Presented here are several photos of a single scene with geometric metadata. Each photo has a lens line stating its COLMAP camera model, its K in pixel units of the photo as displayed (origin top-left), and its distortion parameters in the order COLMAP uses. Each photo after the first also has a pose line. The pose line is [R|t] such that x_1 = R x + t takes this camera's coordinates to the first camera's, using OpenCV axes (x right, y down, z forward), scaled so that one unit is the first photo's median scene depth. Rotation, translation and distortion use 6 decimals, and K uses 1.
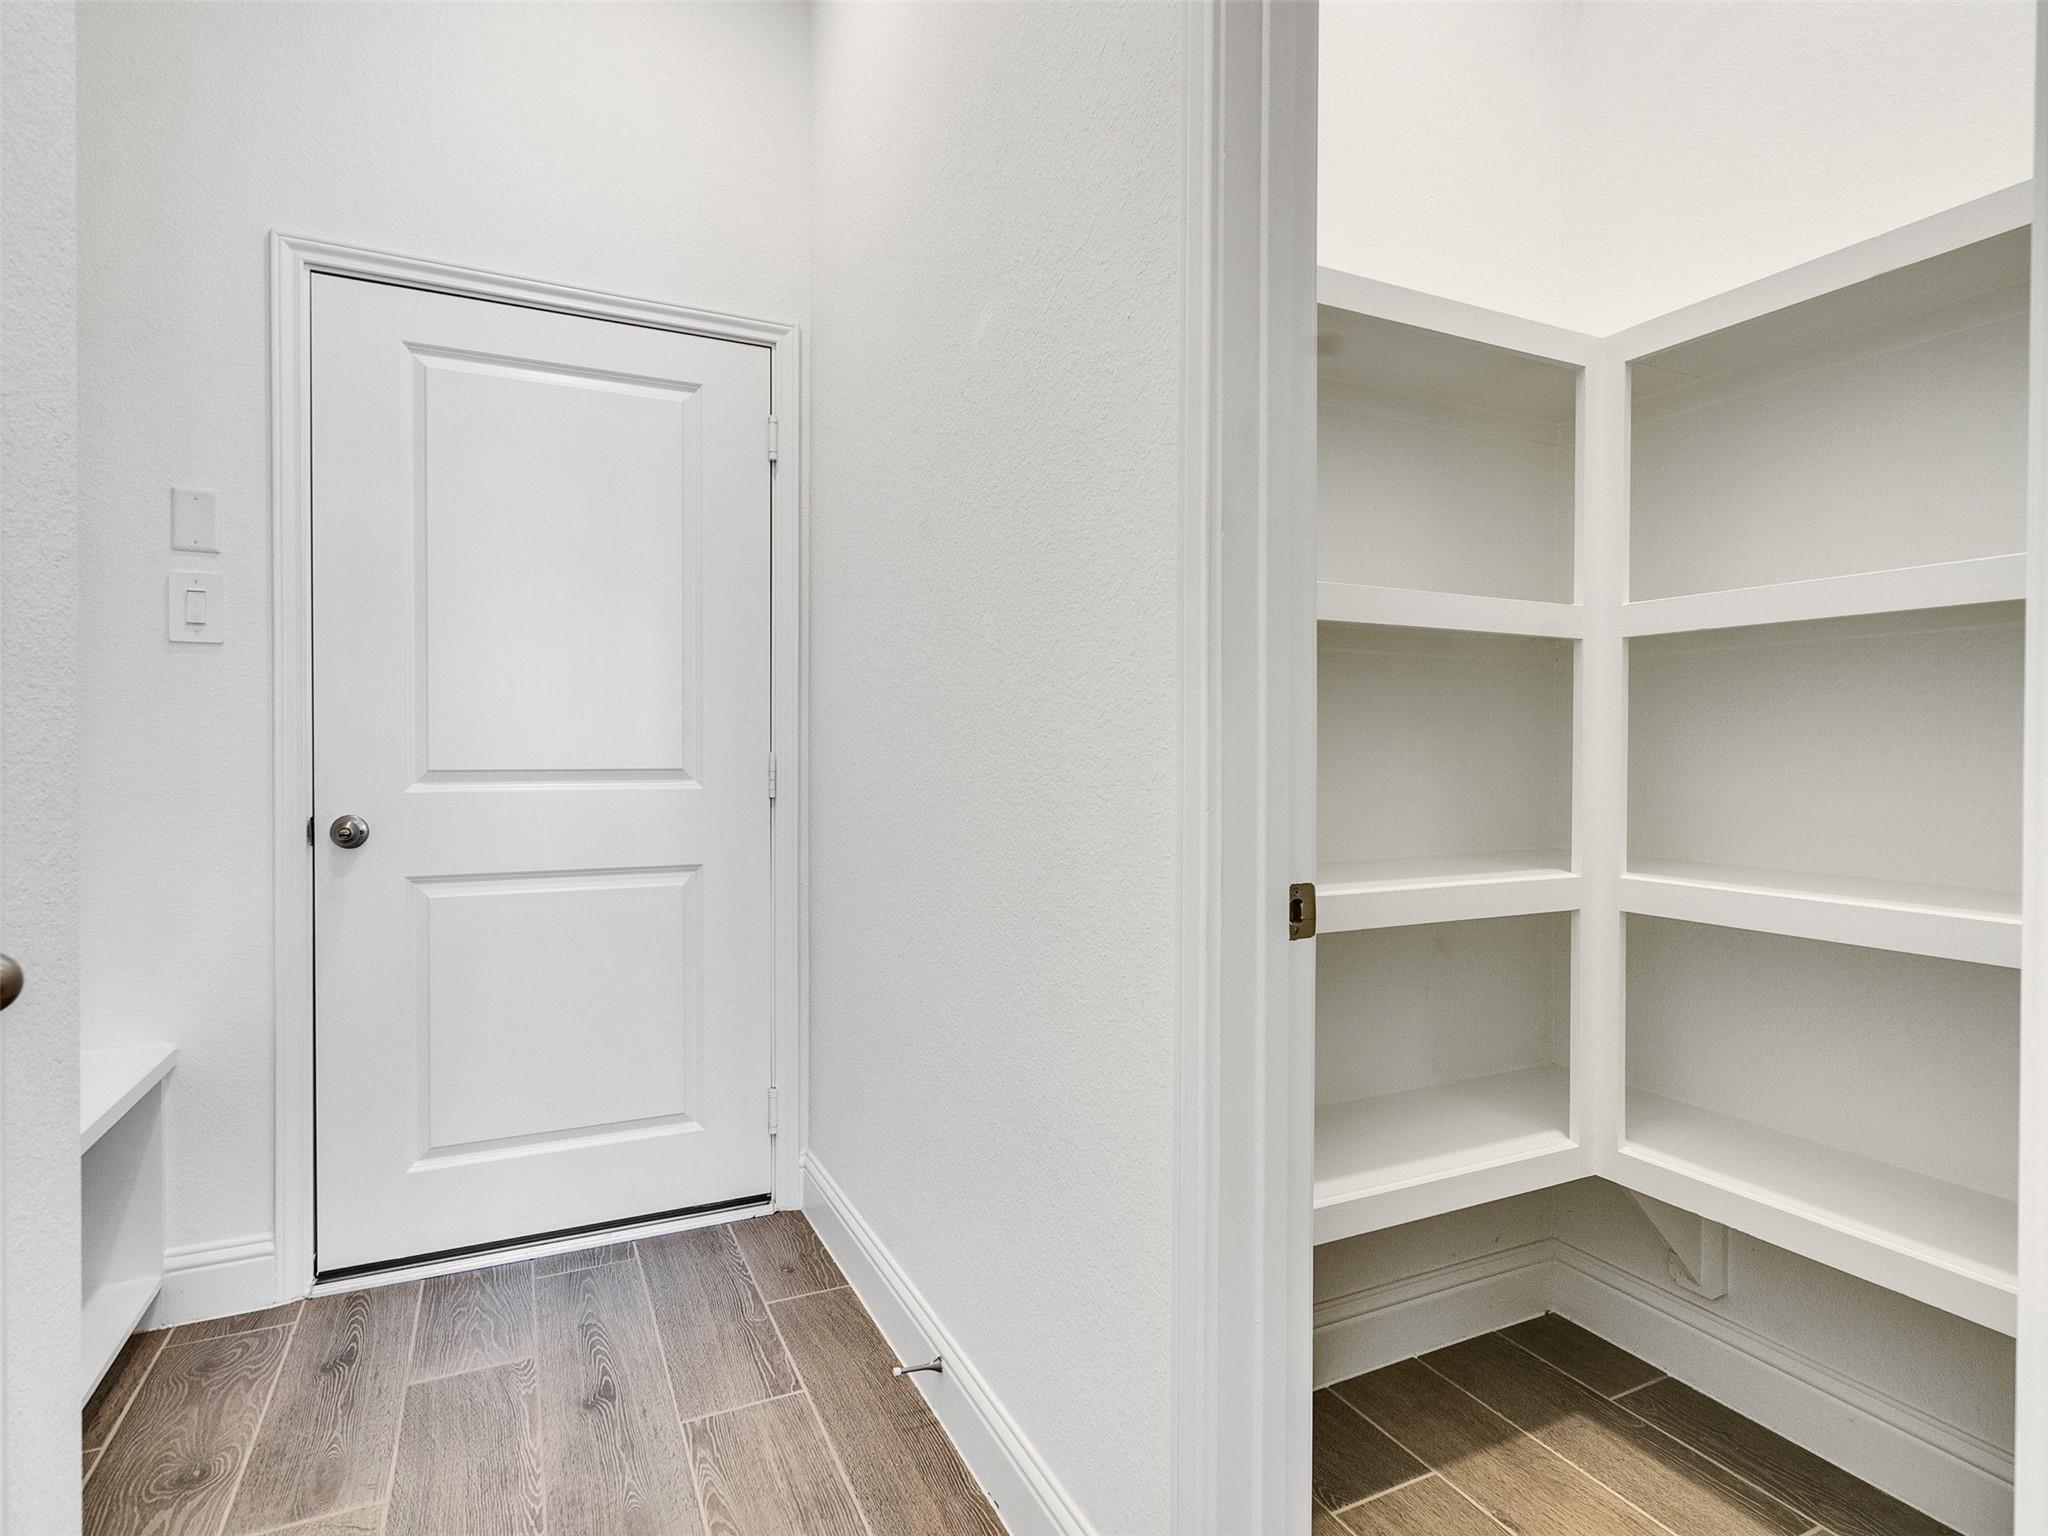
lens RADIAL K [[1046.6, 0, 1009.9], [0, 1046.6, 763.7], [0, 0, 1]] dist [-0.005708, 0.002936]
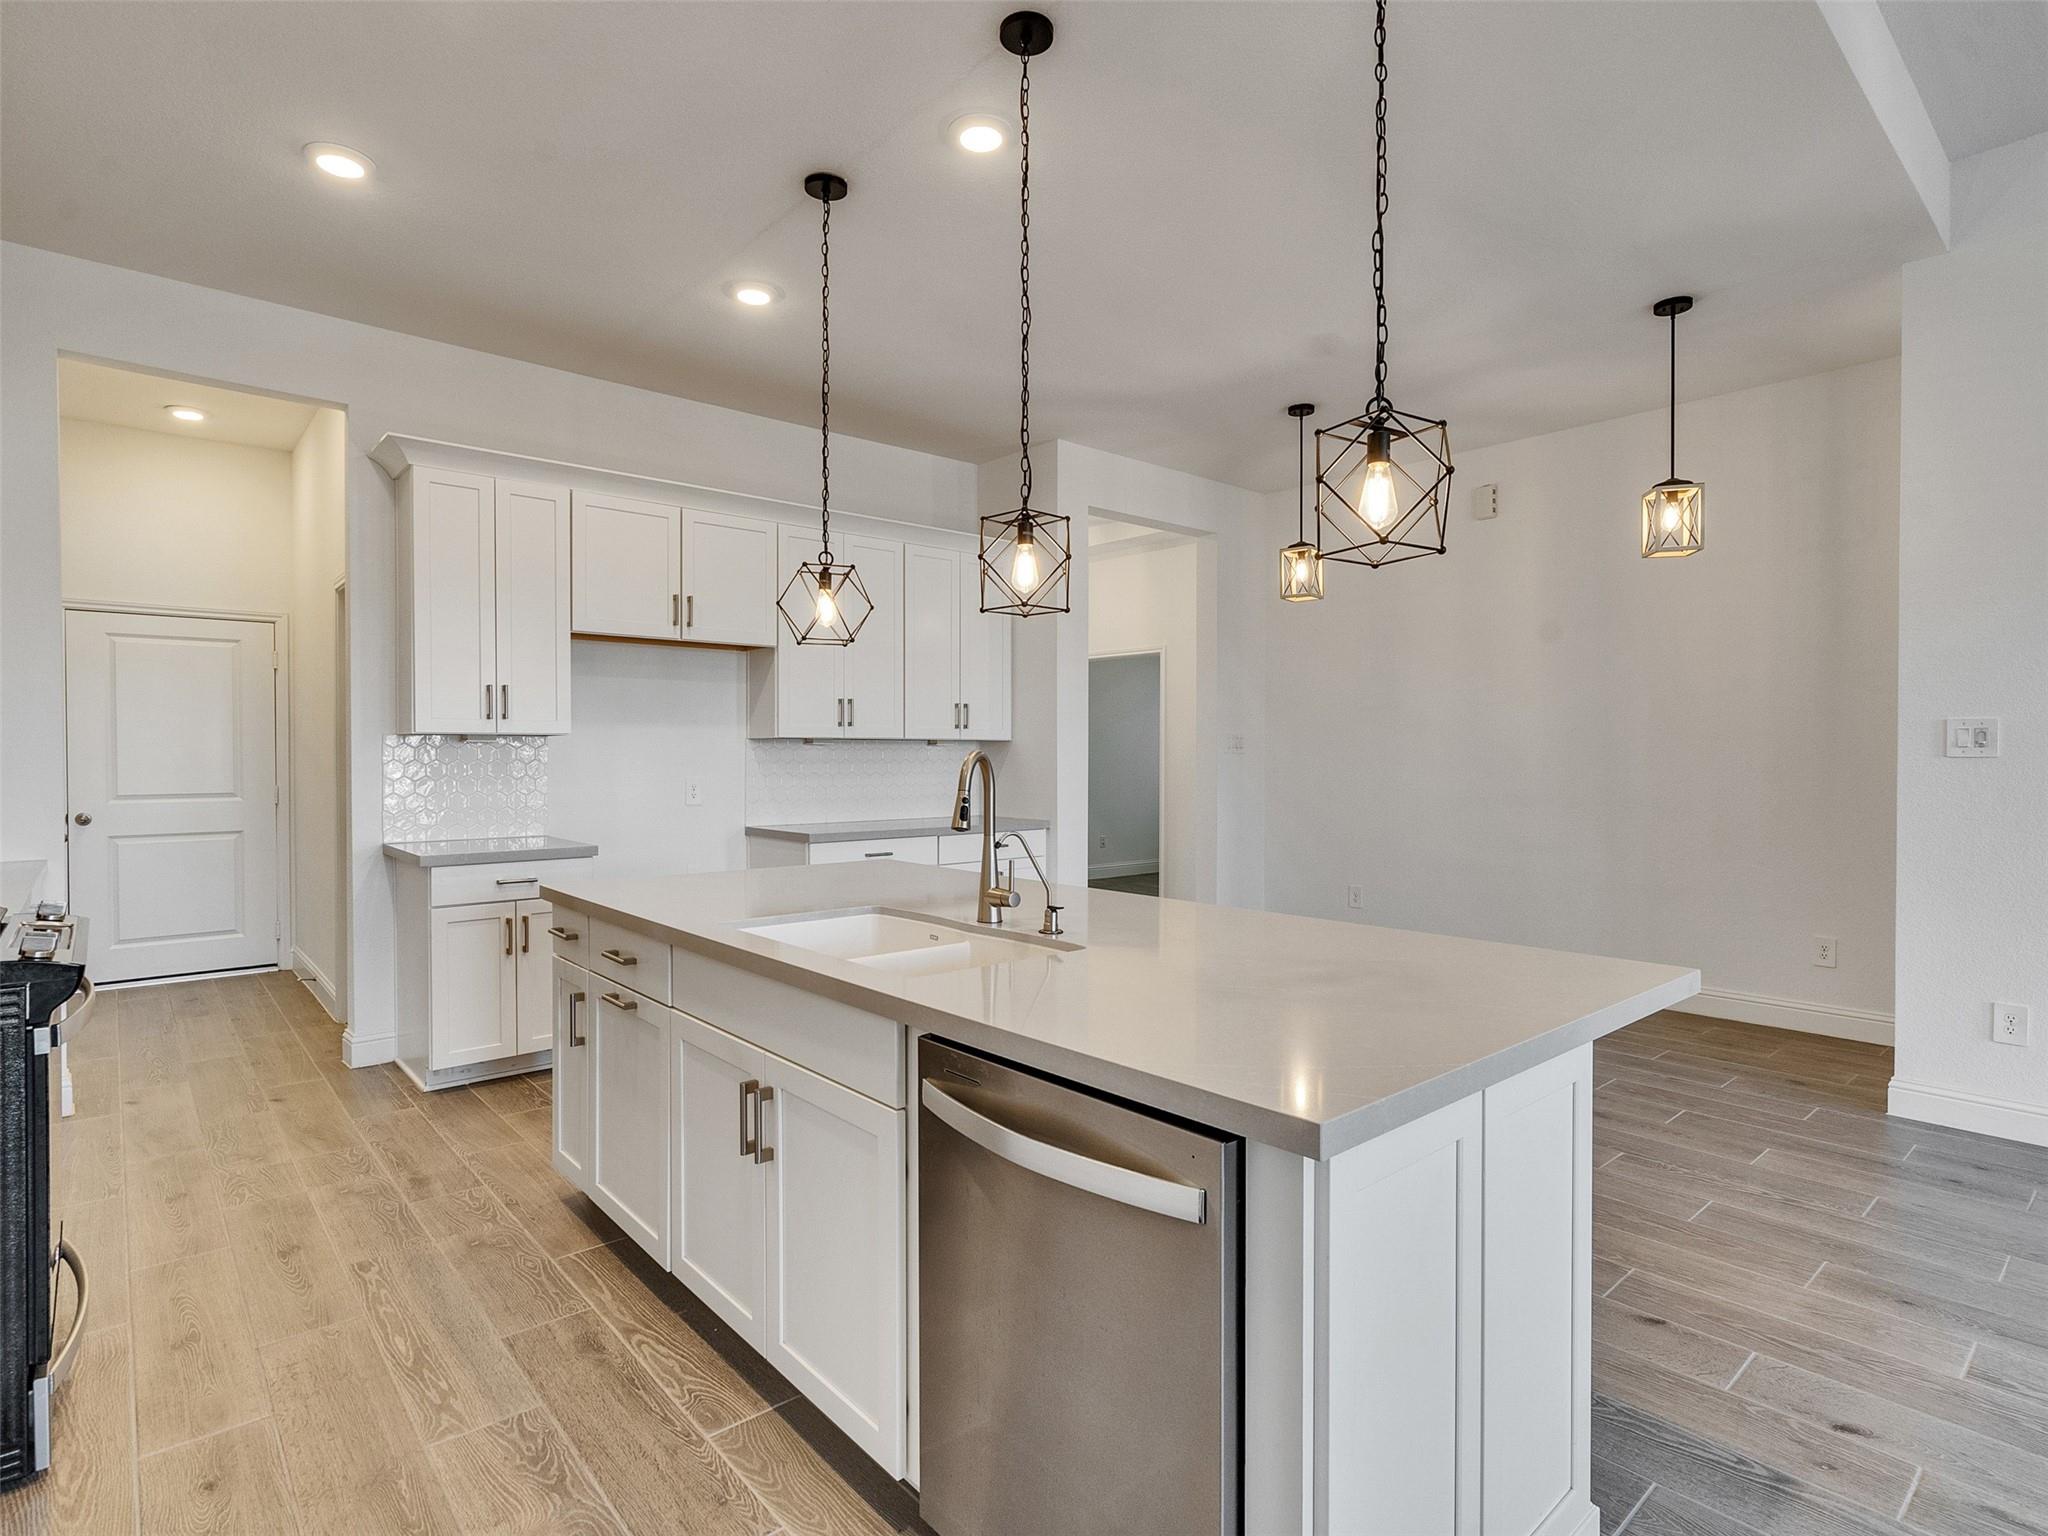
lens RADIAL K [[1046.6, 0, 1005.1], [0, 1046.6, 764.2], [0, 0, 1]] dist [-0.005708, 0.002936]
pose [[0.966304, -0.005960, 0.257336, 1.002536], [0.005066, 0.999979, 0.004139, -0.077188], [-0.257355, -0.002695, 0.966313, -2.288659]]
